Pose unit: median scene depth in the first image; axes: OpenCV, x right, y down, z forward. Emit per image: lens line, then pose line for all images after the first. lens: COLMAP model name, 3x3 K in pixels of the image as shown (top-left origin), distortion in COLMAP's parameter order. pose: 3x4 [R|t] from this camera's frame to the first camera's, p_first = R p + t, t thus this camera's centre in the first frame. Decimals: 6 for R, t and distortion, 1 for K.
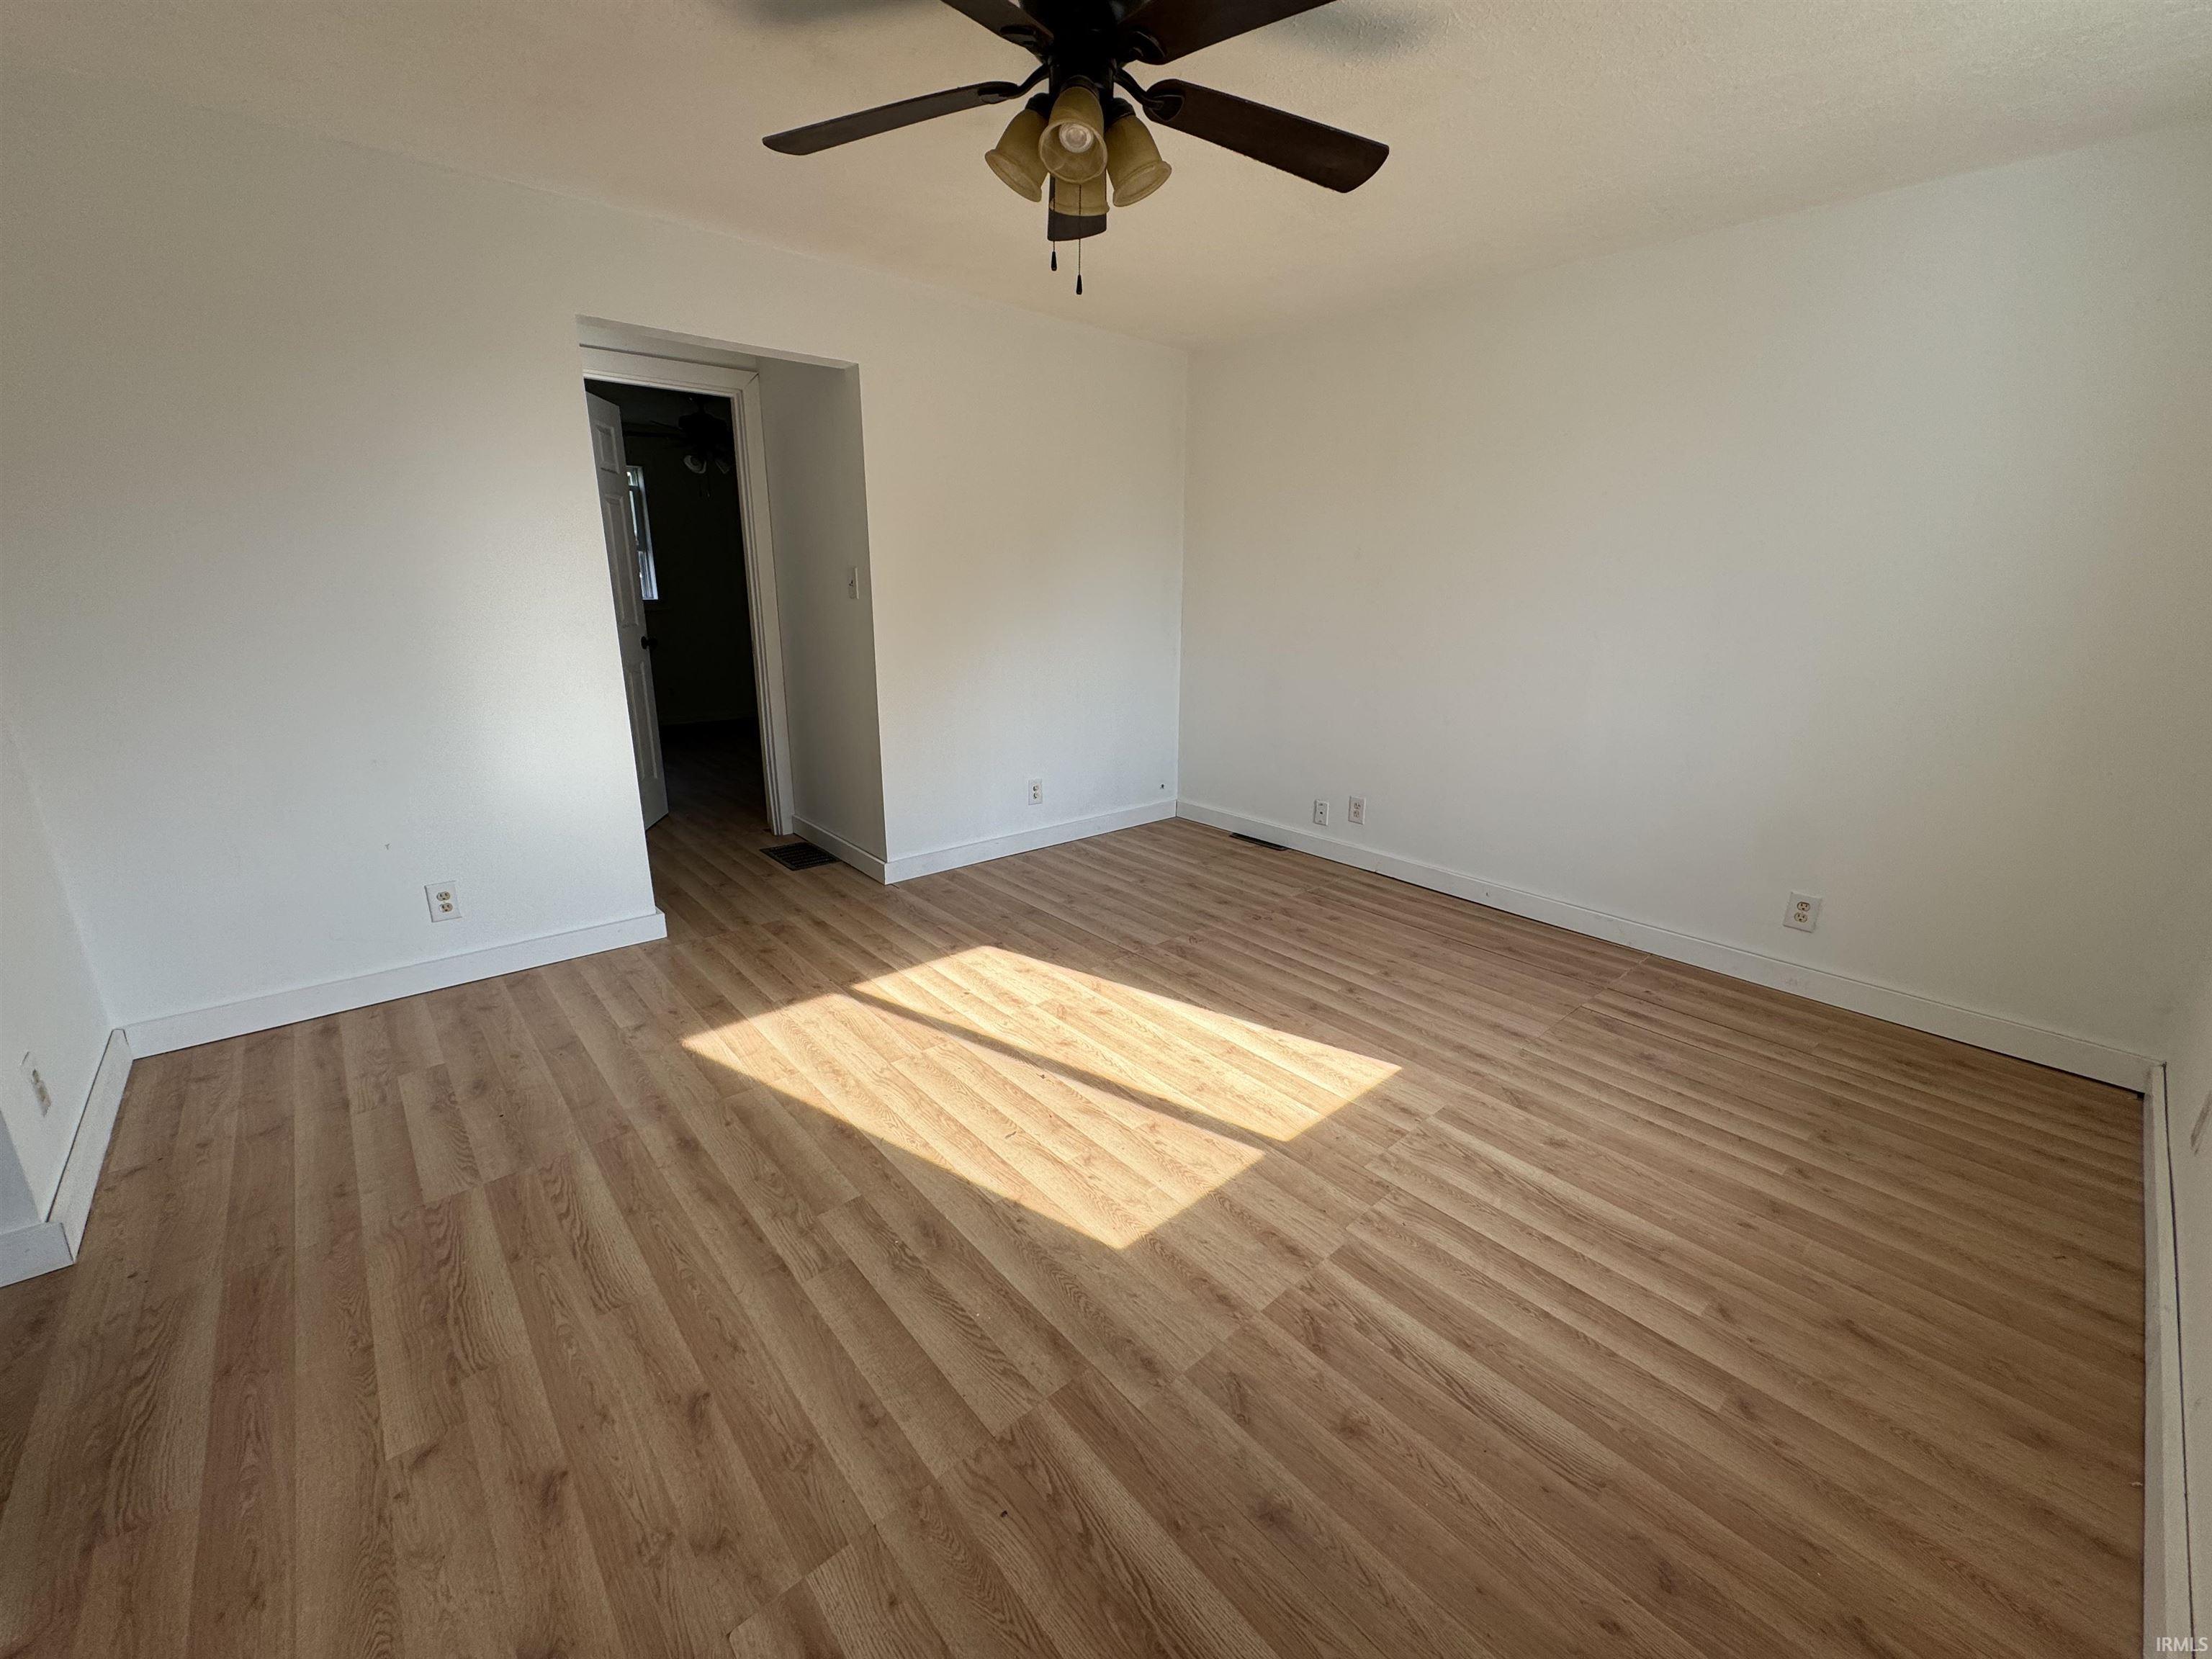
lens RADIAL K [[868.8, 0, 1162.3], [0, 868.8, 797.0], [0, 0, 1]] dist [0.000632, 0.000361]
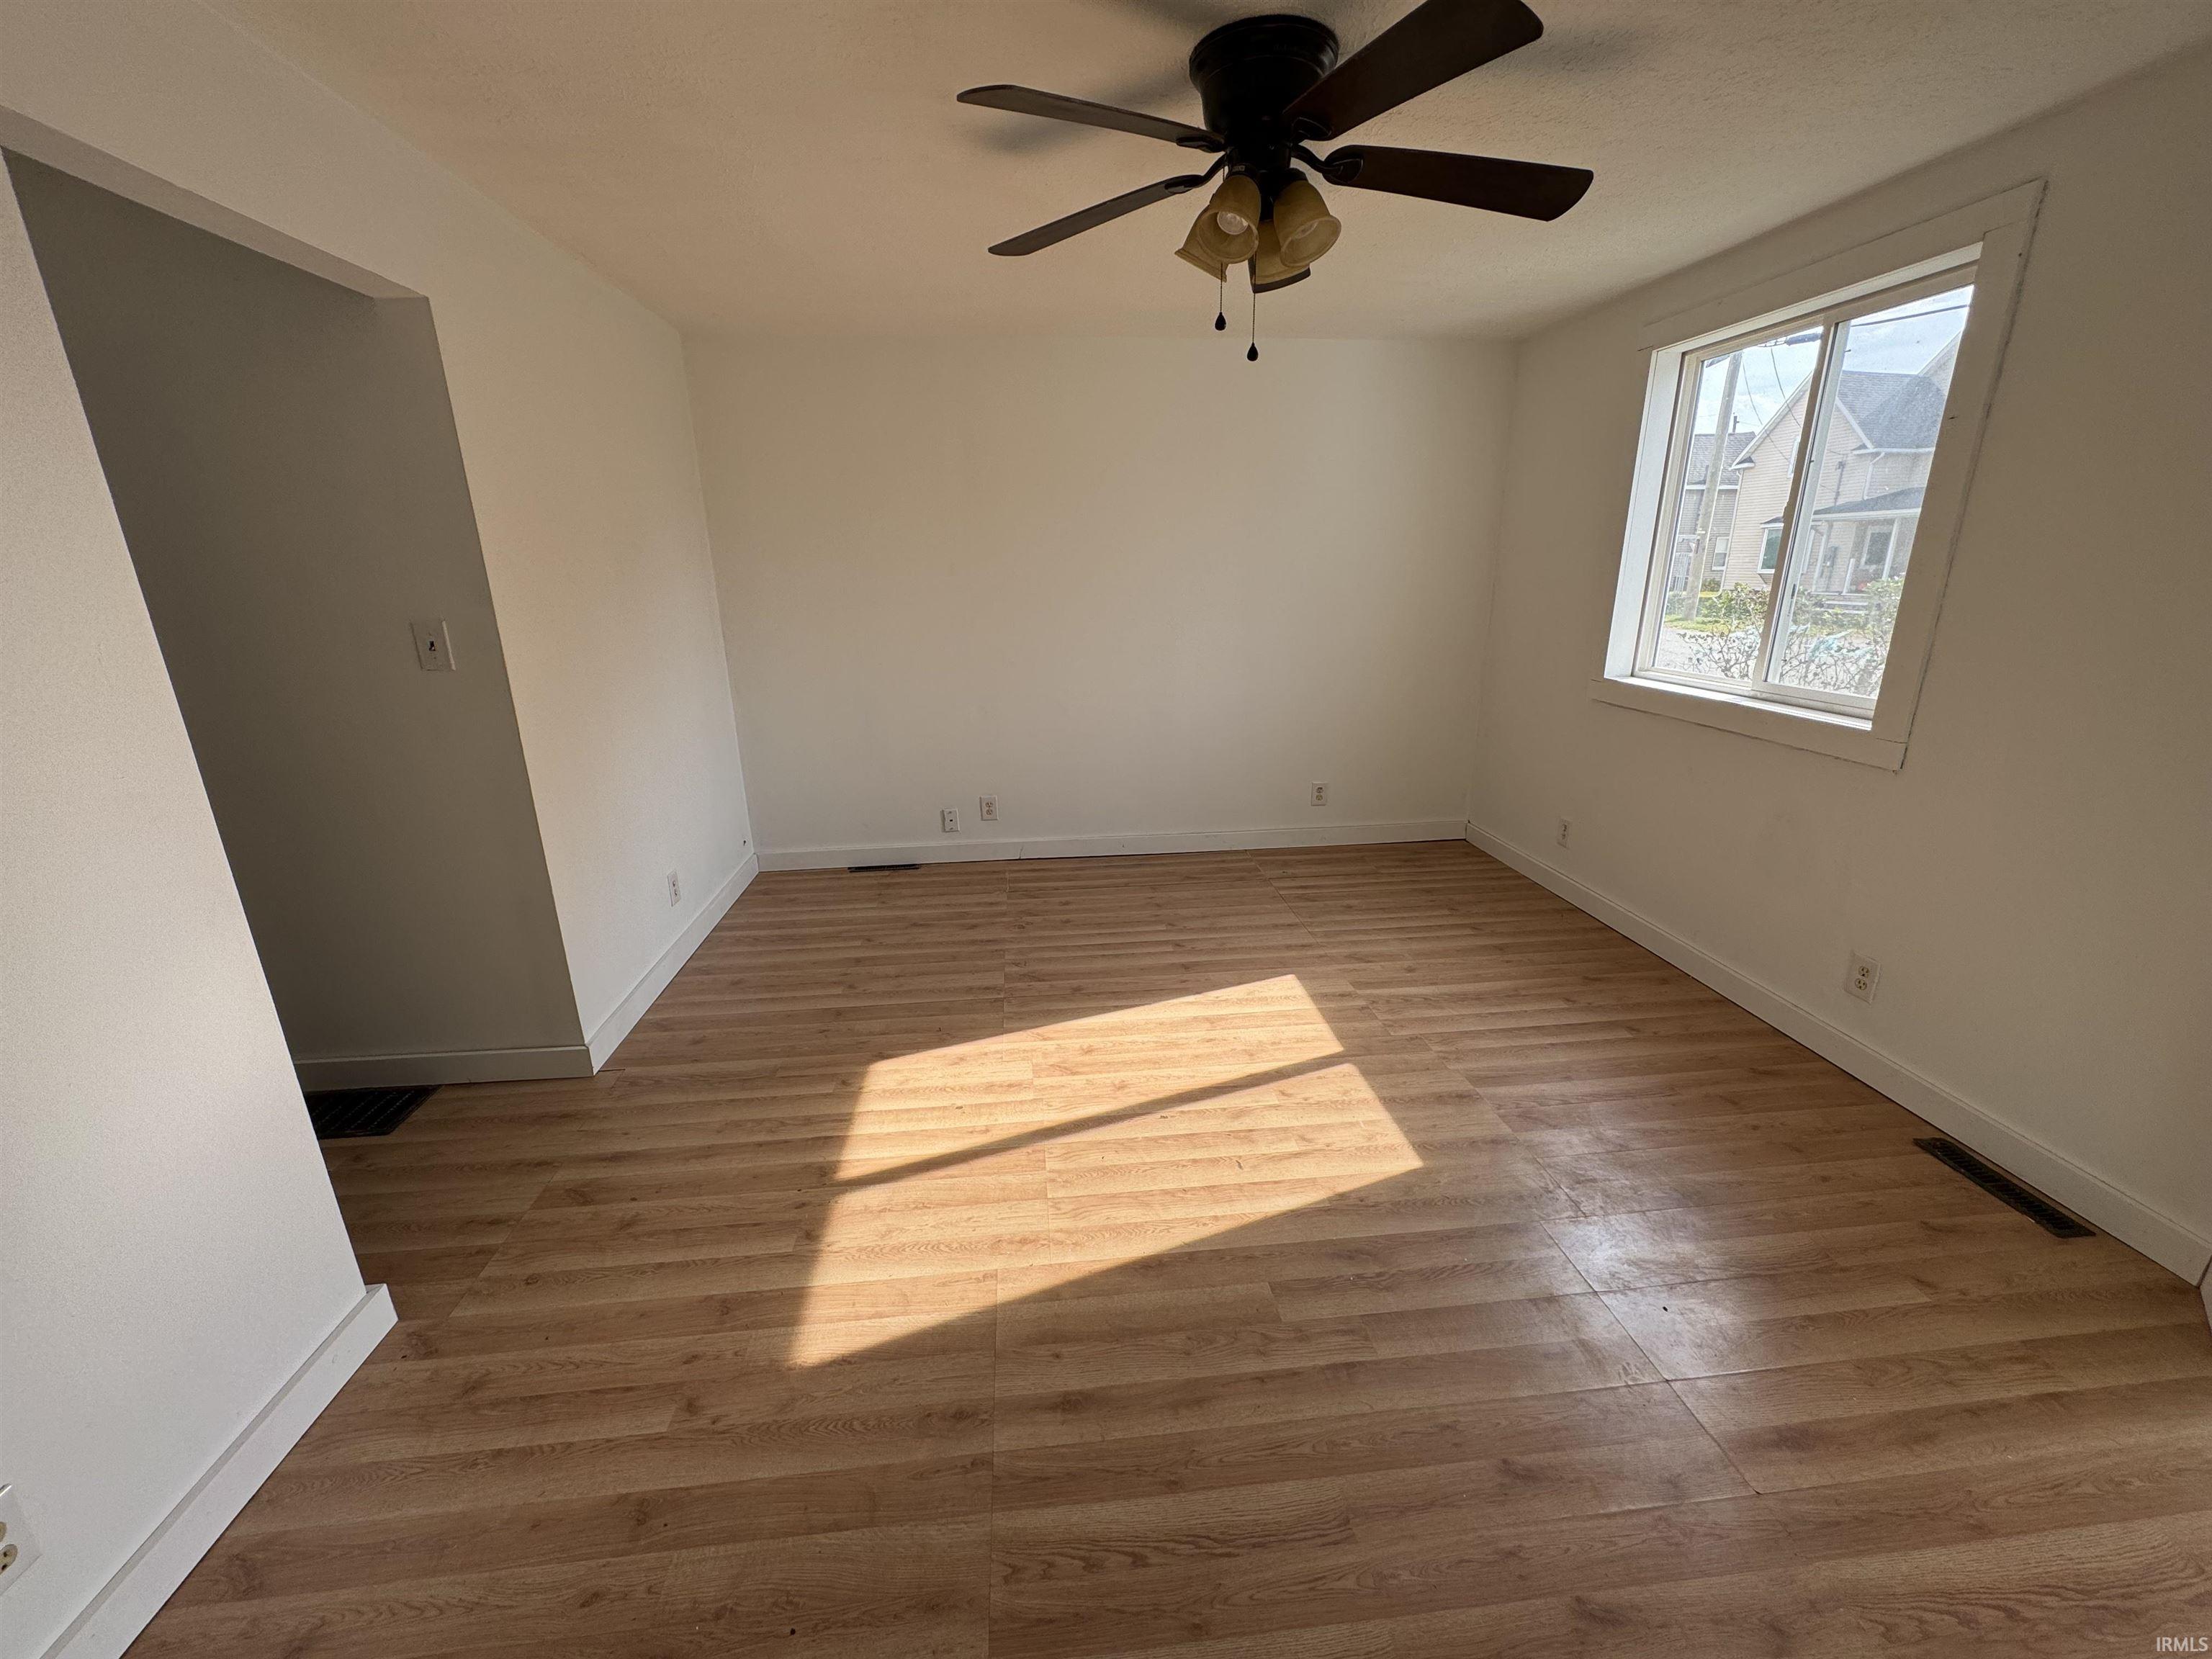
lens RADIAL K [[868.8, 0, 1087.9], [0, 868.8, 817.8], [0, 0, 1]] dist [0.000632, 0.000361]
pose [[0.612762, -0.244704, 0.751427, -0.763920], [0.220017, 0.966083, 0.135191, -0.137283], [-0.759022, 0.082487, 0.645818, 0.375757]]
